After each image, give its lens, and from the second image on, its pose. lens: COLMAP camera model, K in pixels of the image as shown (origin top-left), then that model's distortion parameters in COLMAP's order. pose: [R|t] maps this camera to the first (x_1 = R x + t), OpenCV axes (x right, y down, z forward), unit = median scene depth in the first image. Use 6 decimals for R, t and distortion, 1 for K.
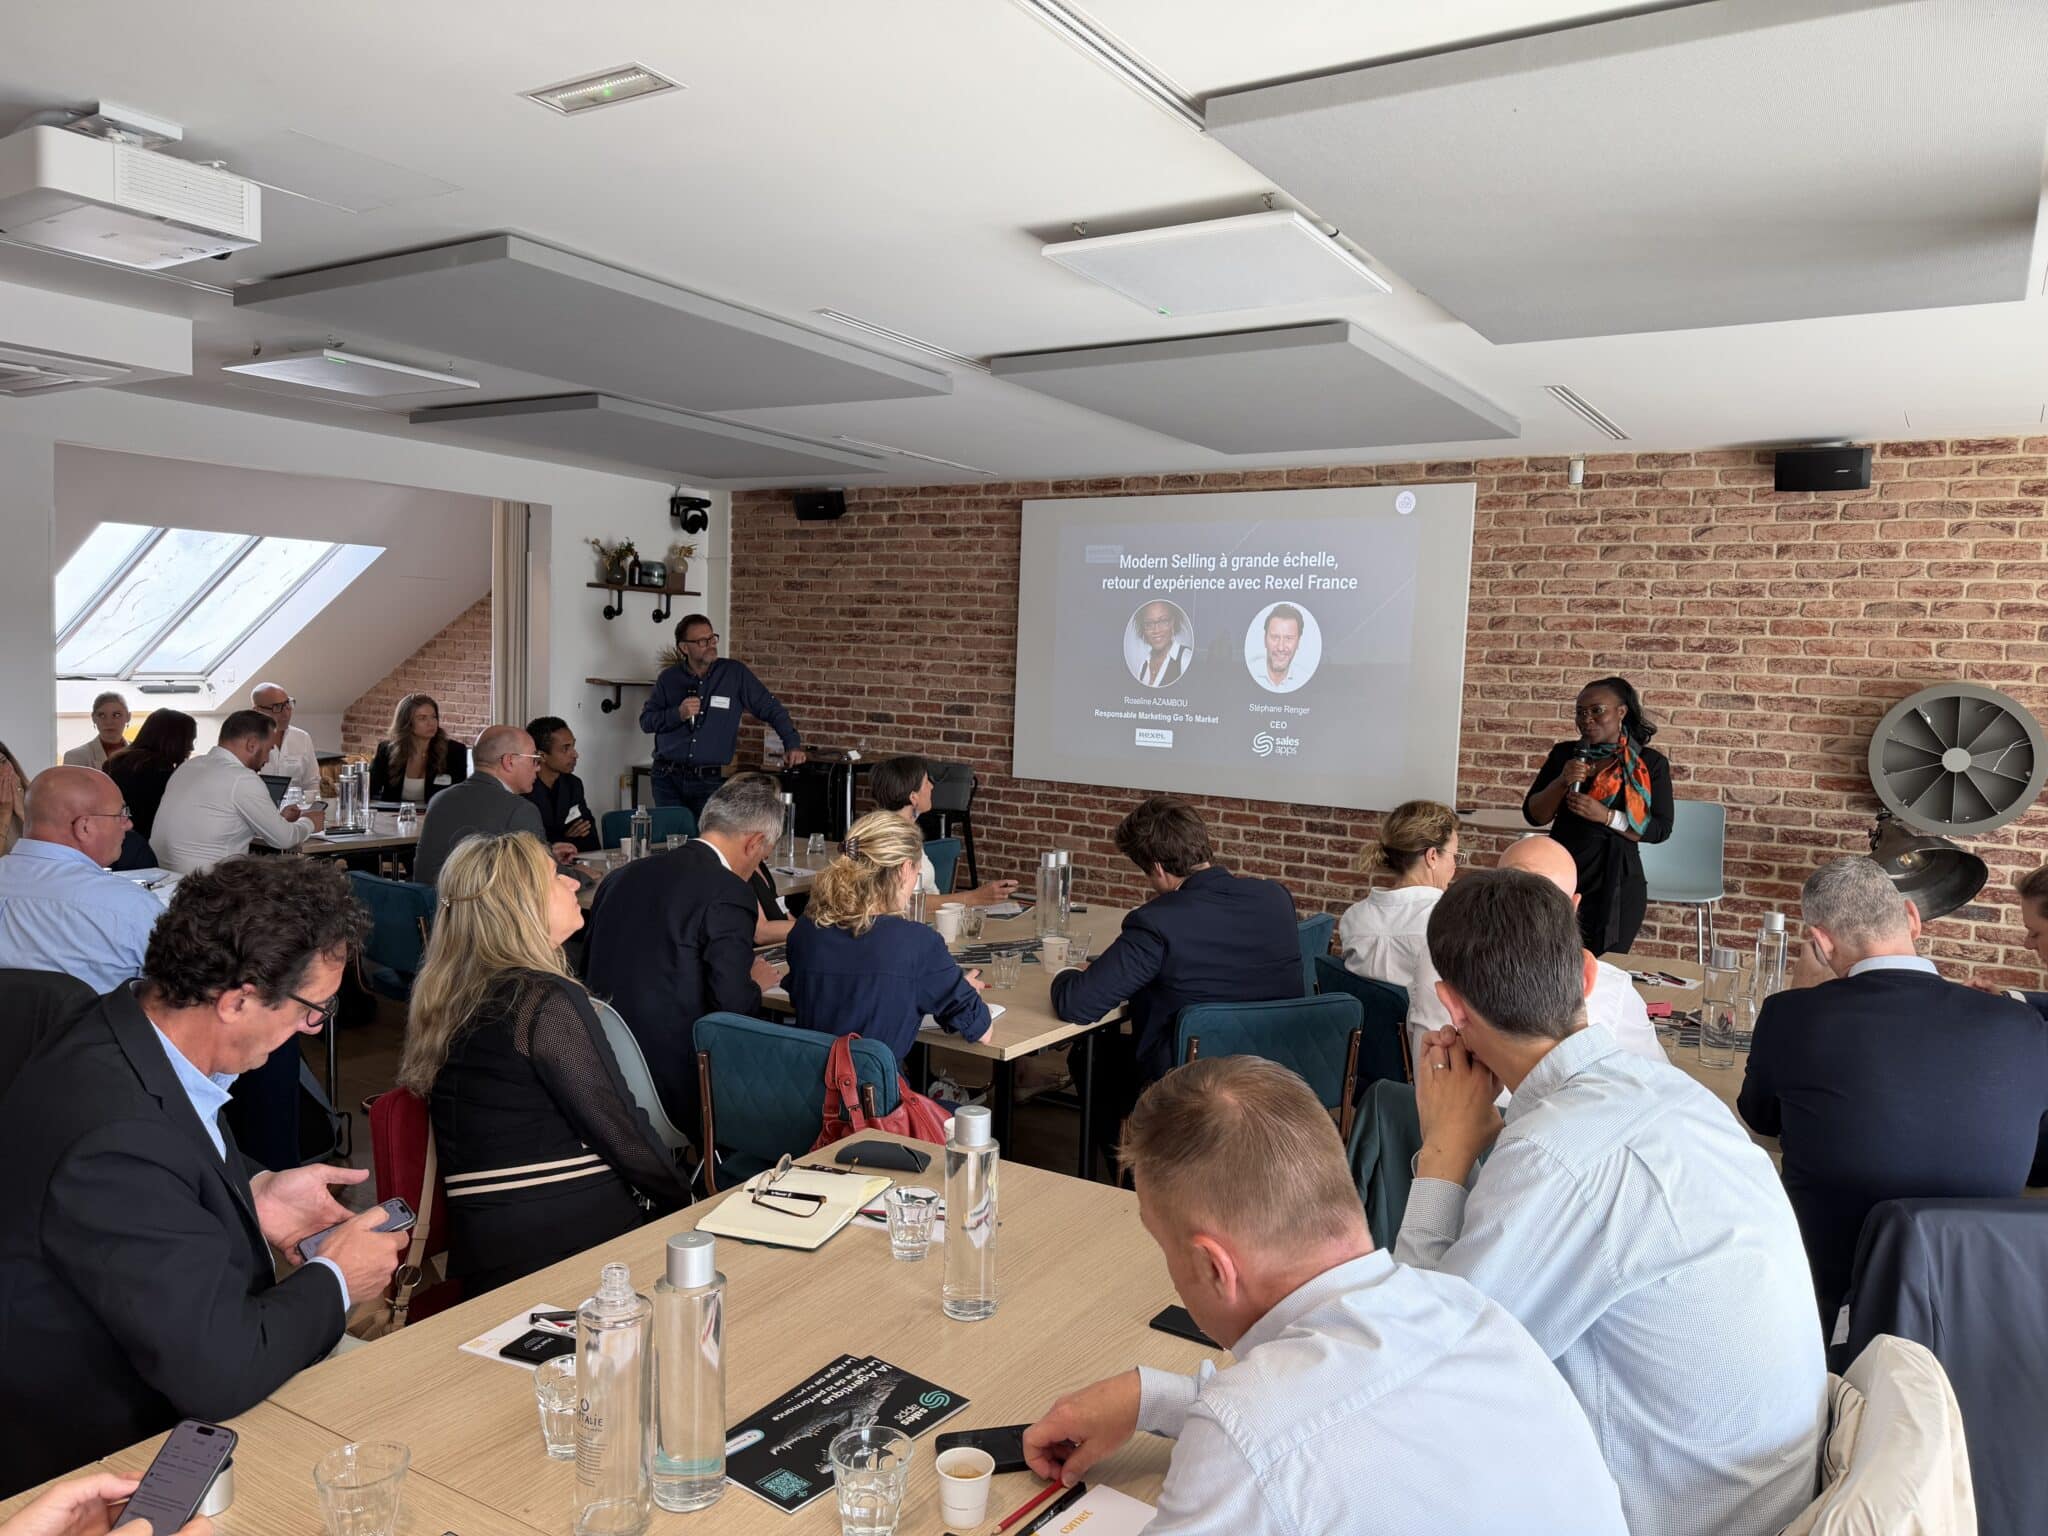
lens RADIAL K [[1438.9, 0, 1022.3], [0, 1438.9, 763.7], [0, 0, 1]] dist [0.056952, -0.006380]
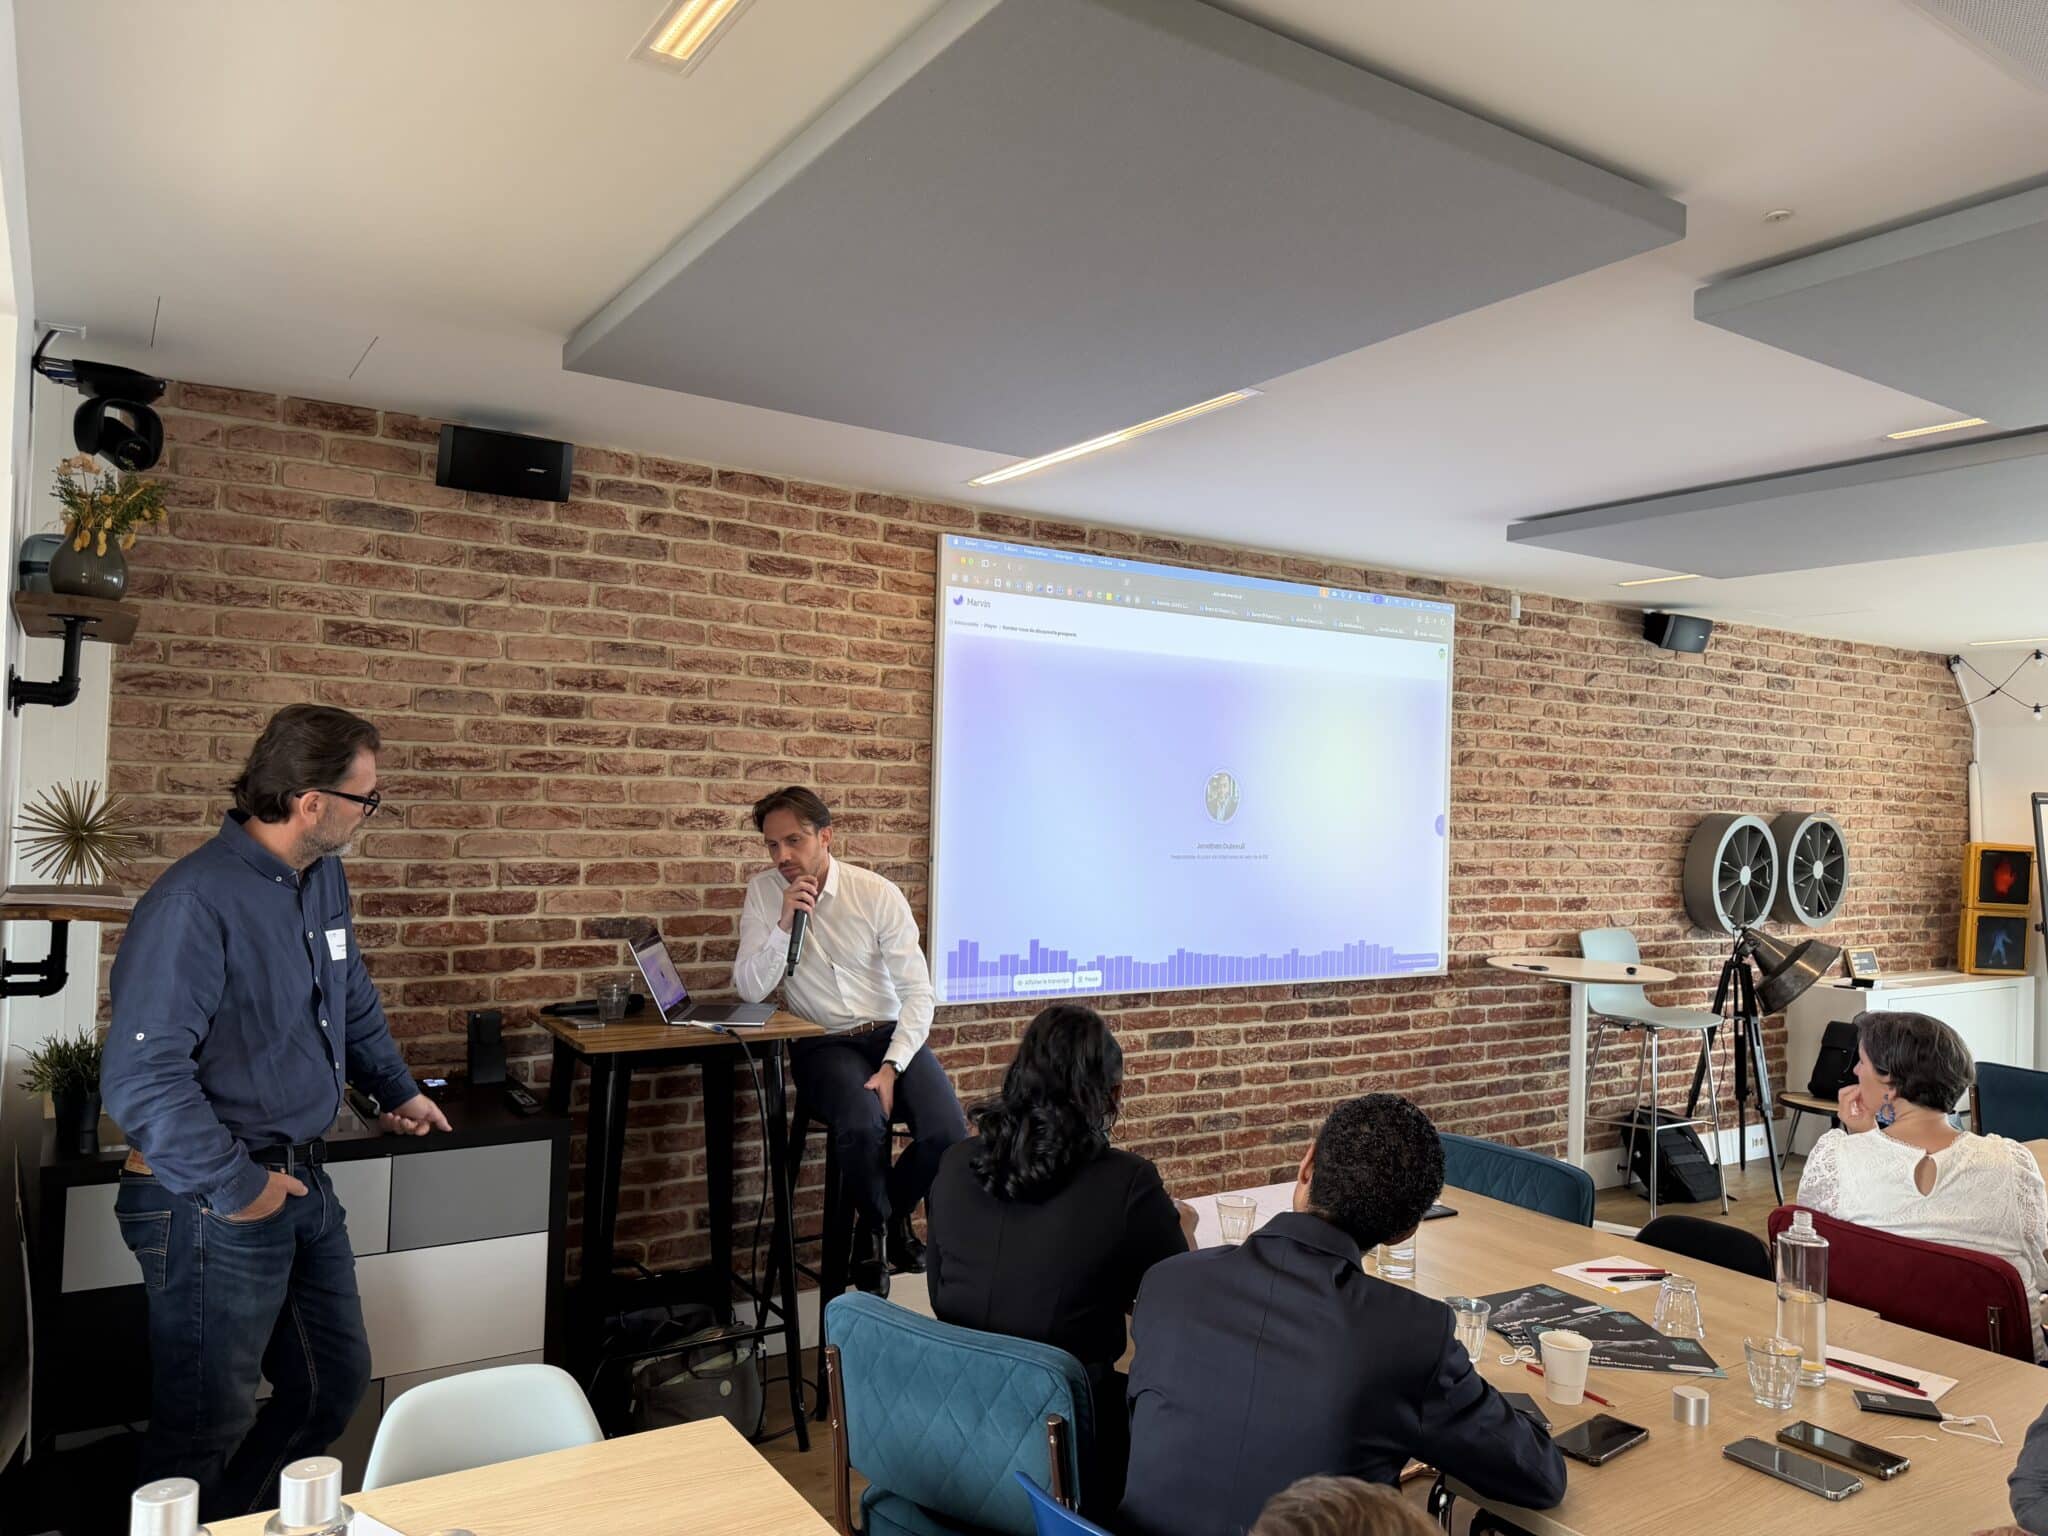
lens RADIAL K [[1438.9, 0, 1026.0], [0, 1438.9, 772.1], [0, 0, 1]] dist [0.056952, -0.006380]
pose [[0.400232, -0.008177, 0.916377, -0.506030], [0.056574, 0.998273, -0.015801, -0.071451], [-0.914666, 0.058167, 0.400003, 0.710884]]
